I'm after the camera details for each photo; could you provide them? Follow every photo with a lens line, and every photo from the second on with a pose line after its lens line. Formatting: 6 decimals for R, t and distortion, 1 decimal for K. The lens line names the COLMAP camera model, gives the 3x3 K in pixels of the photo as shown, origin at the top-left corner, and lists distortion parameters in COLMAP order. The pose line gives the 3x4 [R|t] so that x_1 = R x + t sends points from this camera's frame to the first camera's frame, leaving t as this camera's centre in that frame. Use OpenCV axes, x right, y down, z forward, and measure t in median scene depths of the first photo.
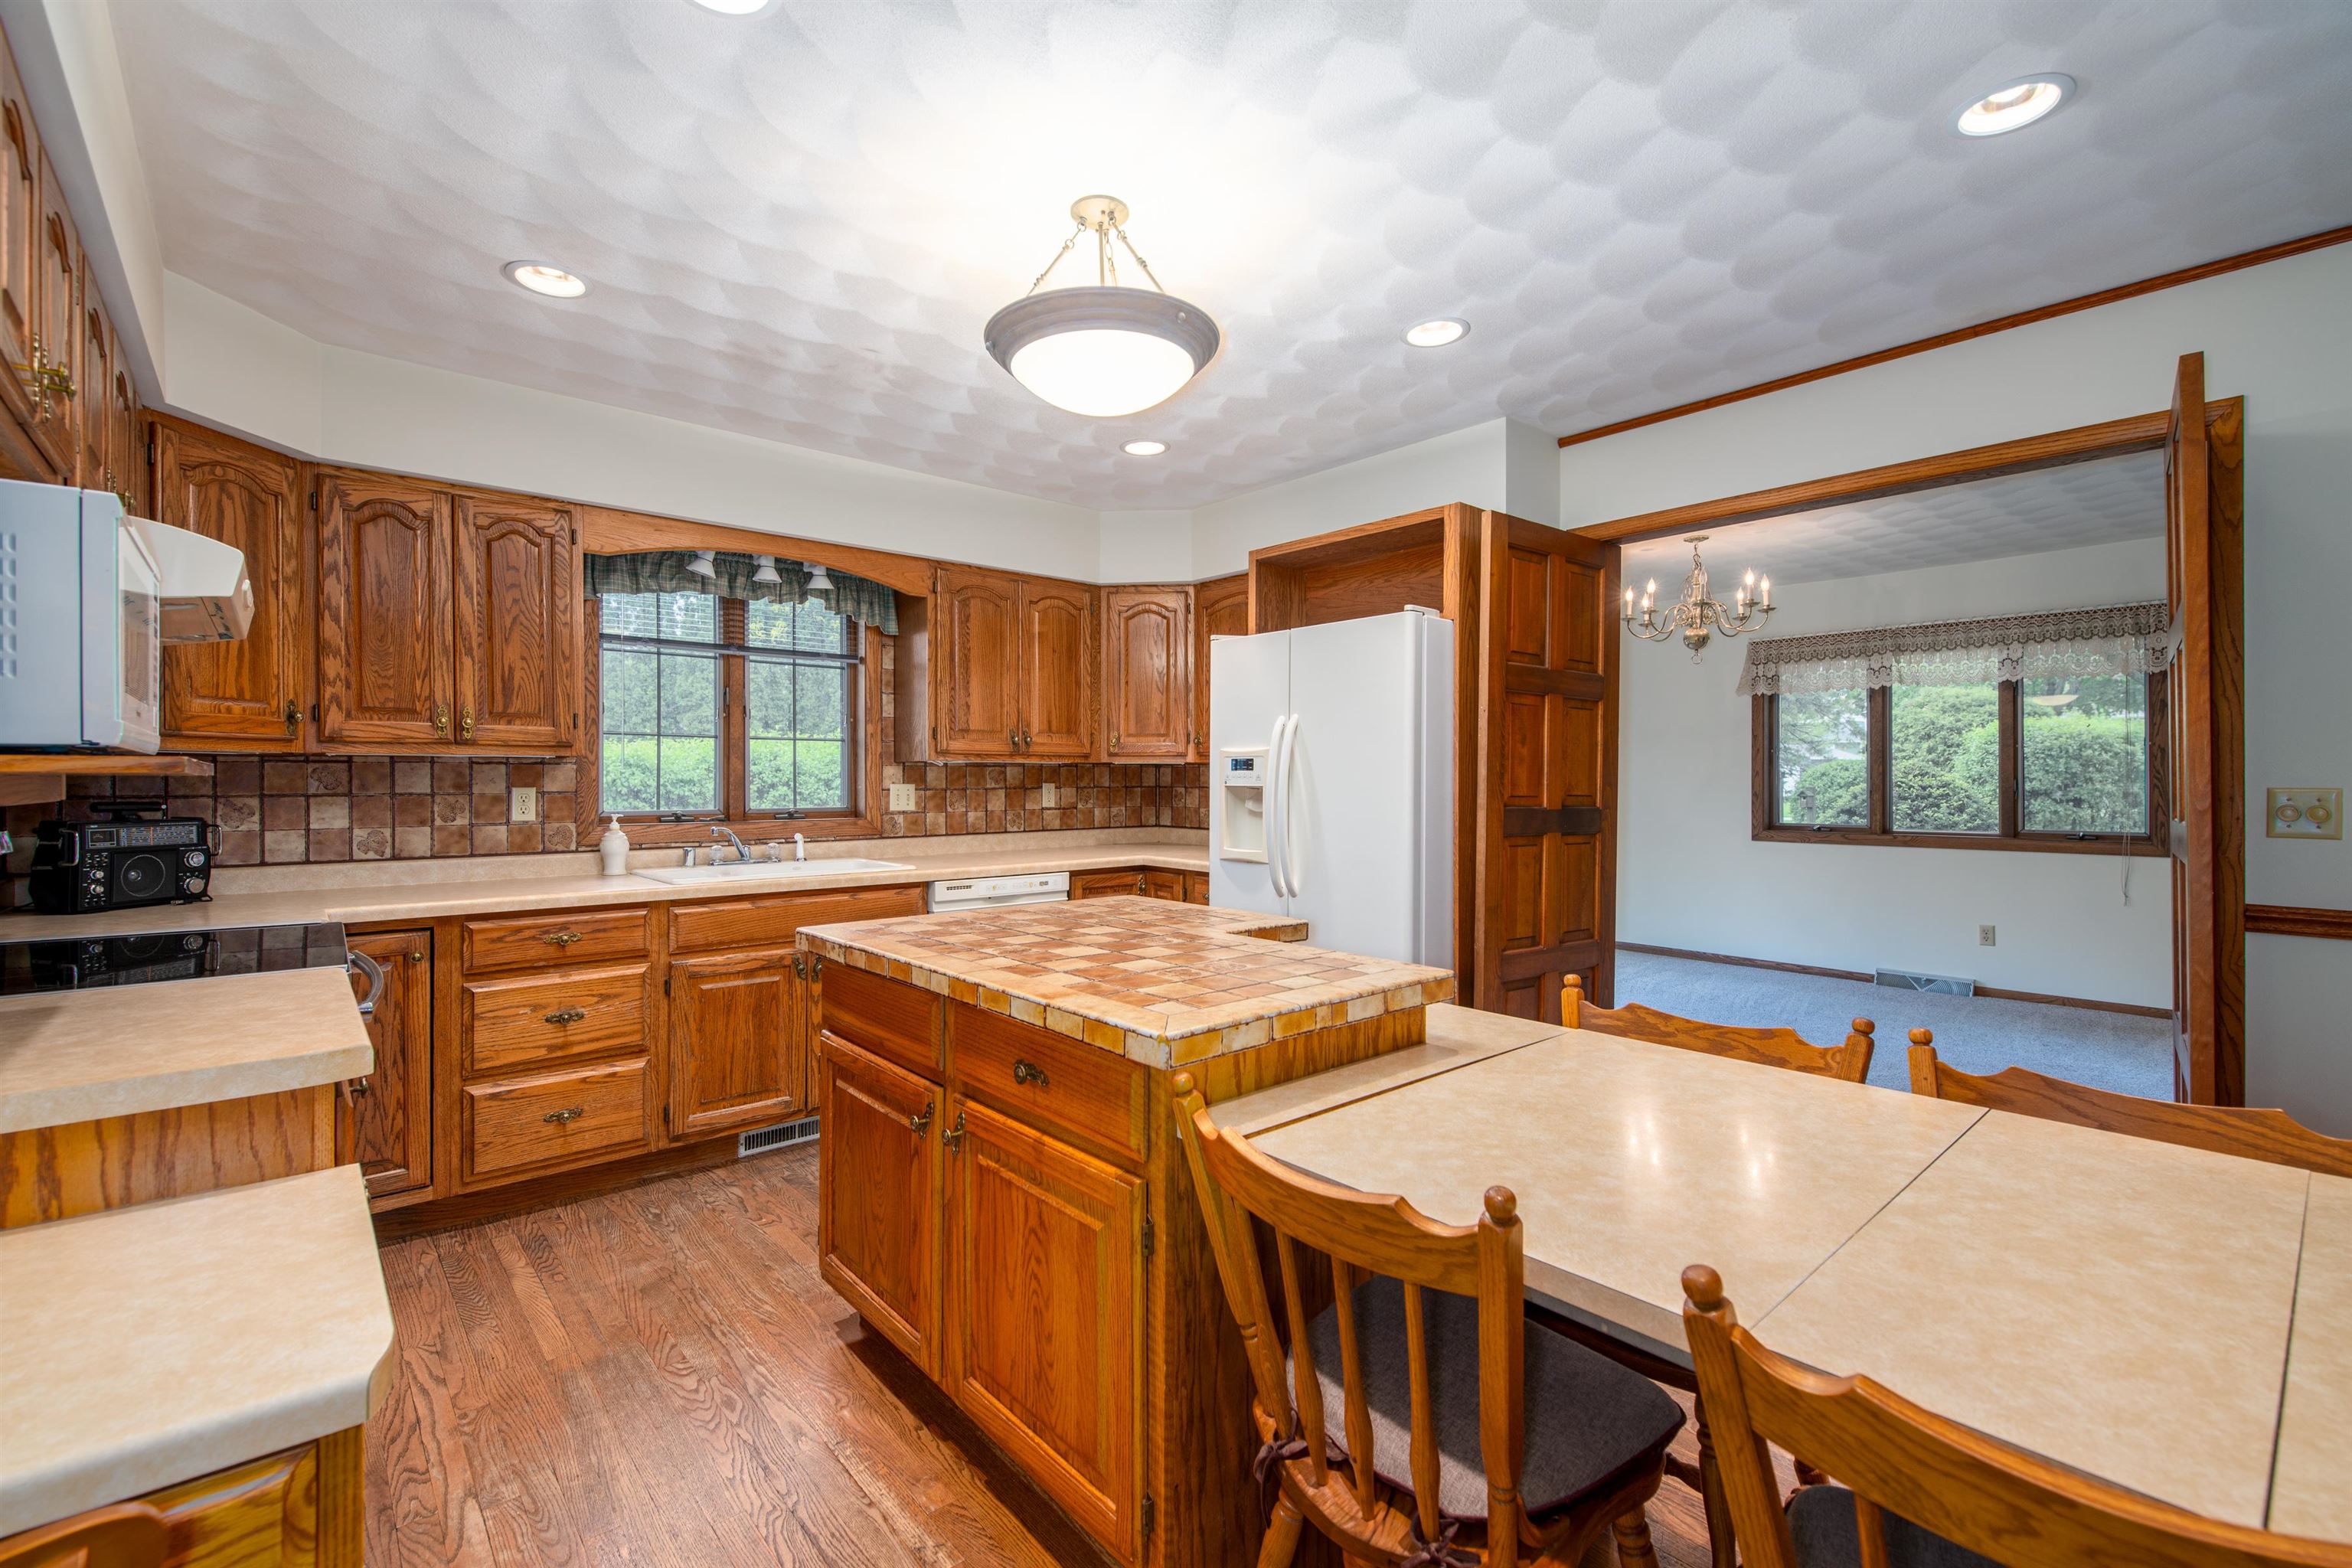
lens RADIAL K [[1044.9, 0, 1181.3], [0, 1044.9, 776.3], [0, 0, 1]] dist [0.004780, -0.000560]
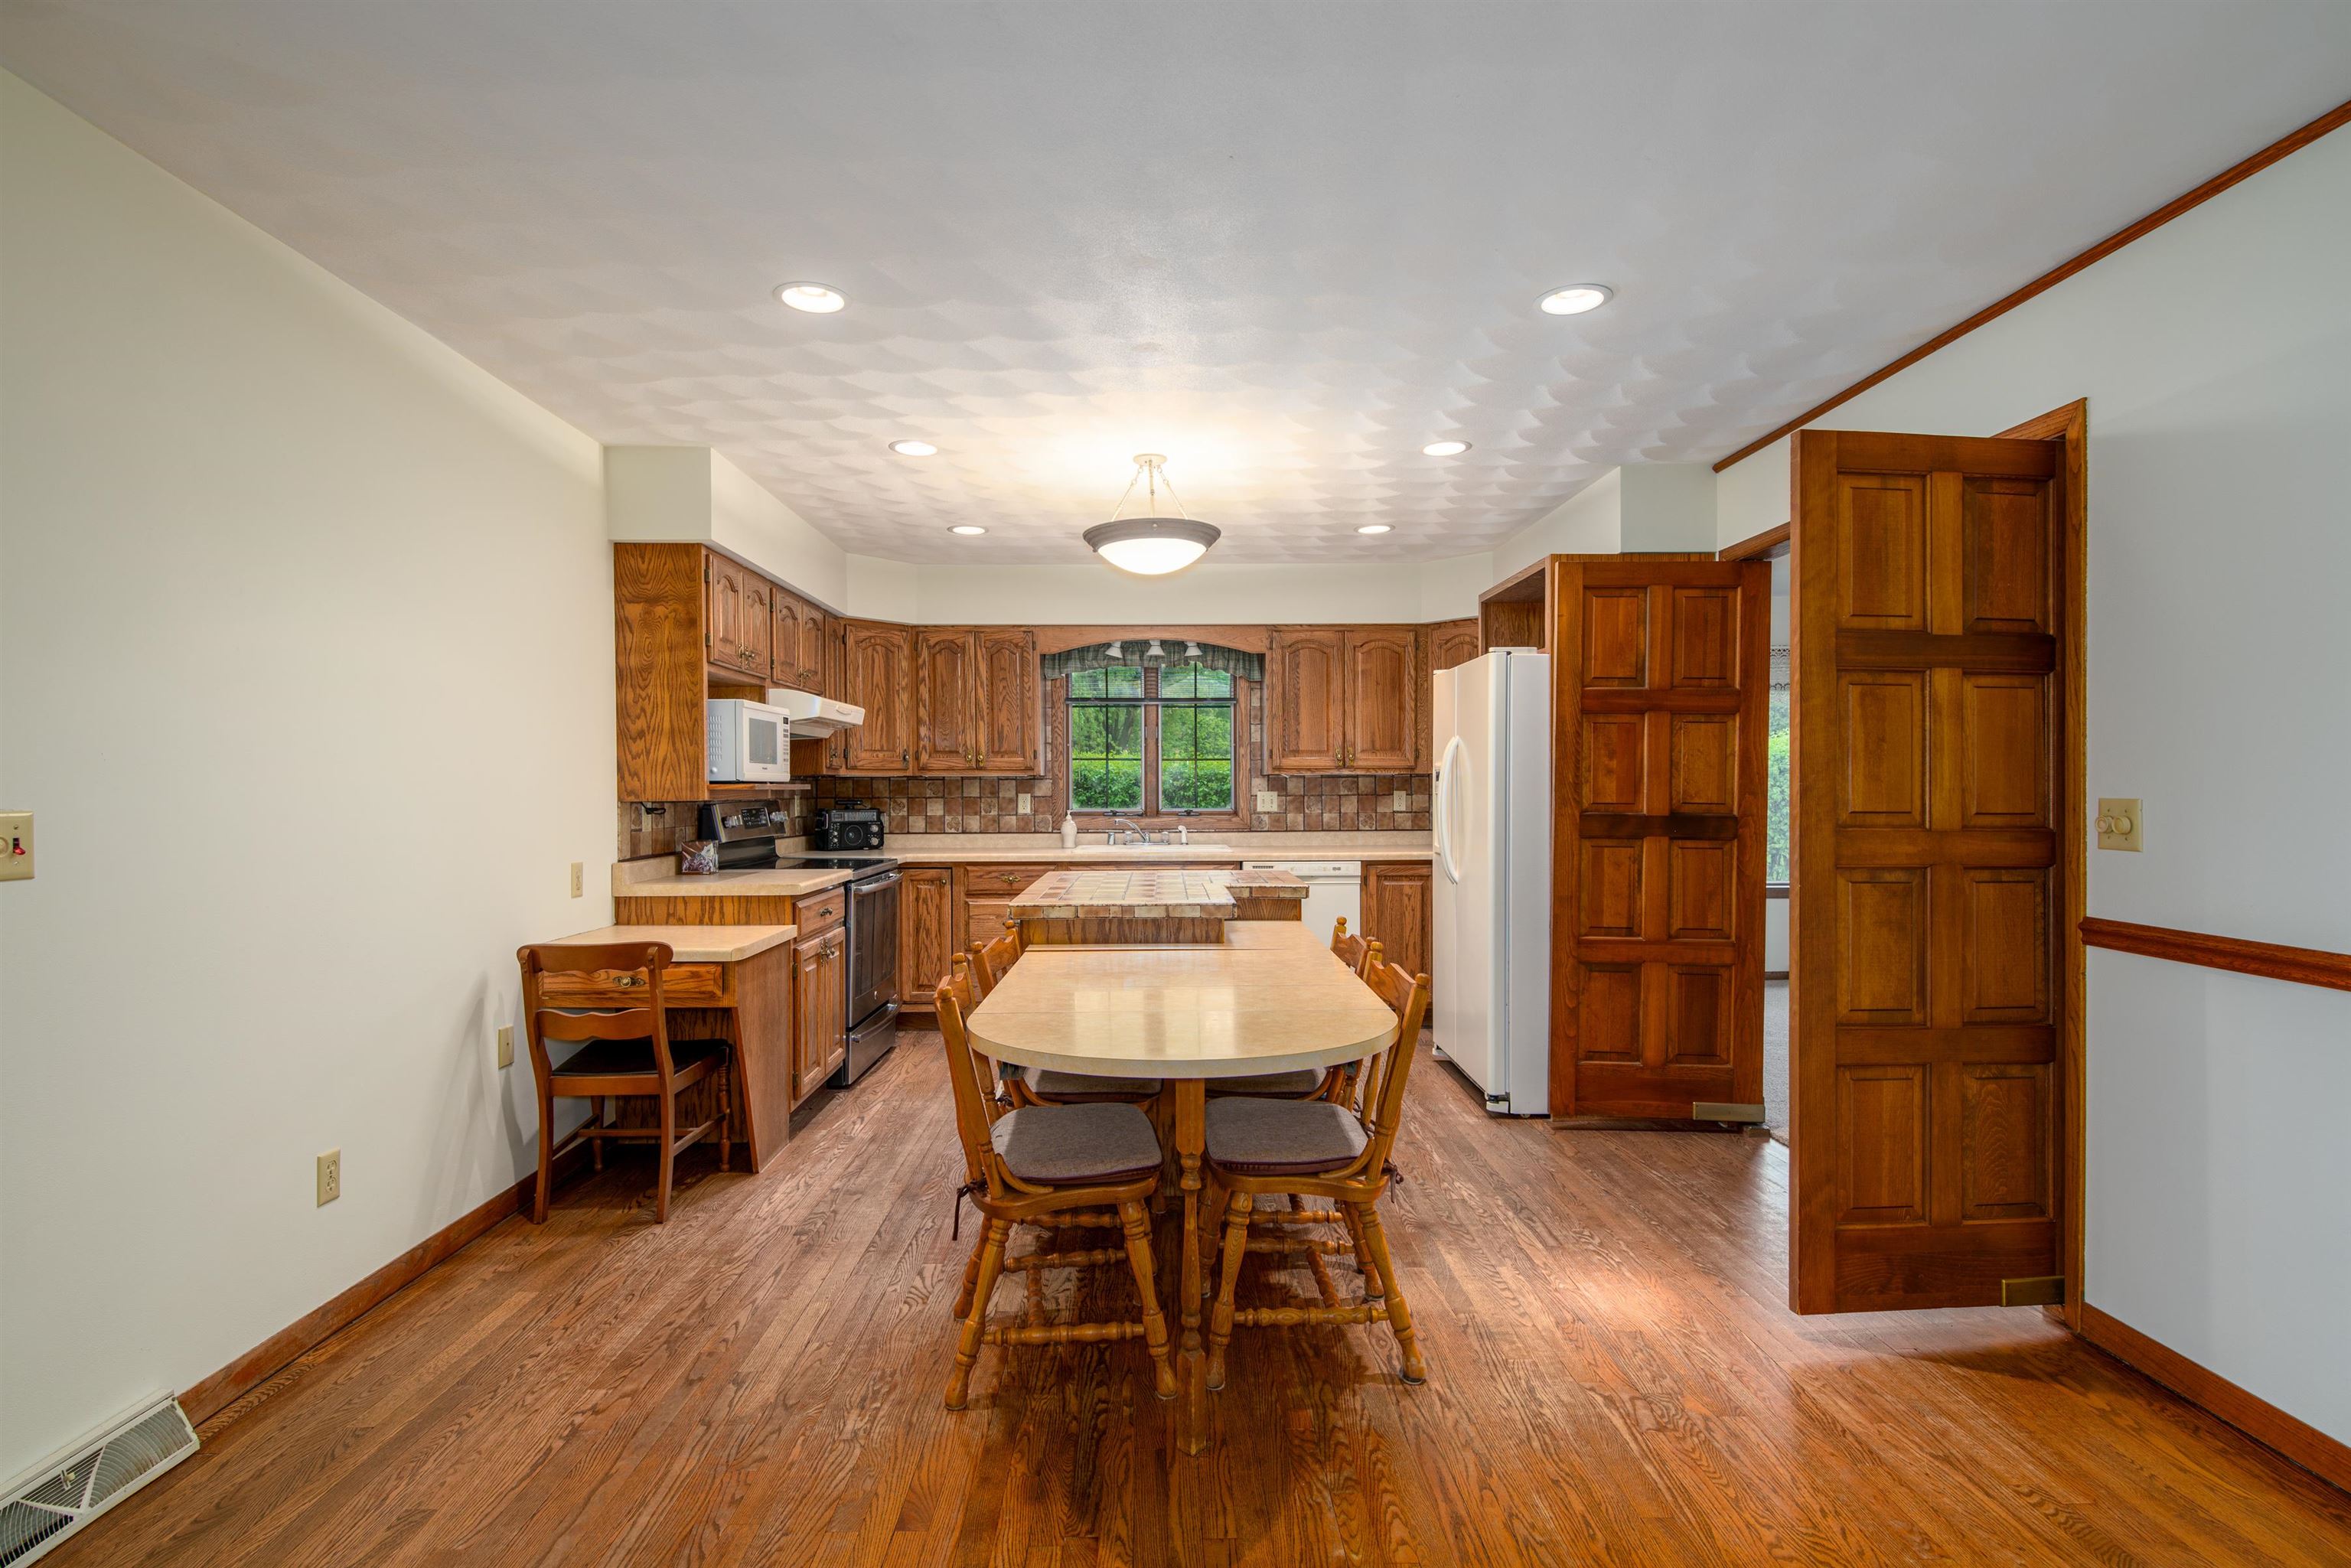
lens RADIAL K [[1198.3, 0, 1164.4], [0, 1198.3, 792.8], [0, 0, 1]] dist [0.006931, 0.000334]
pose [[0.751045, 0.001637, -0.660249, 0.821711], [0.004918, 0.999955, 0.008073, -0.005156], [0.660233, -0.009310, 0.751003, -0.305348]]
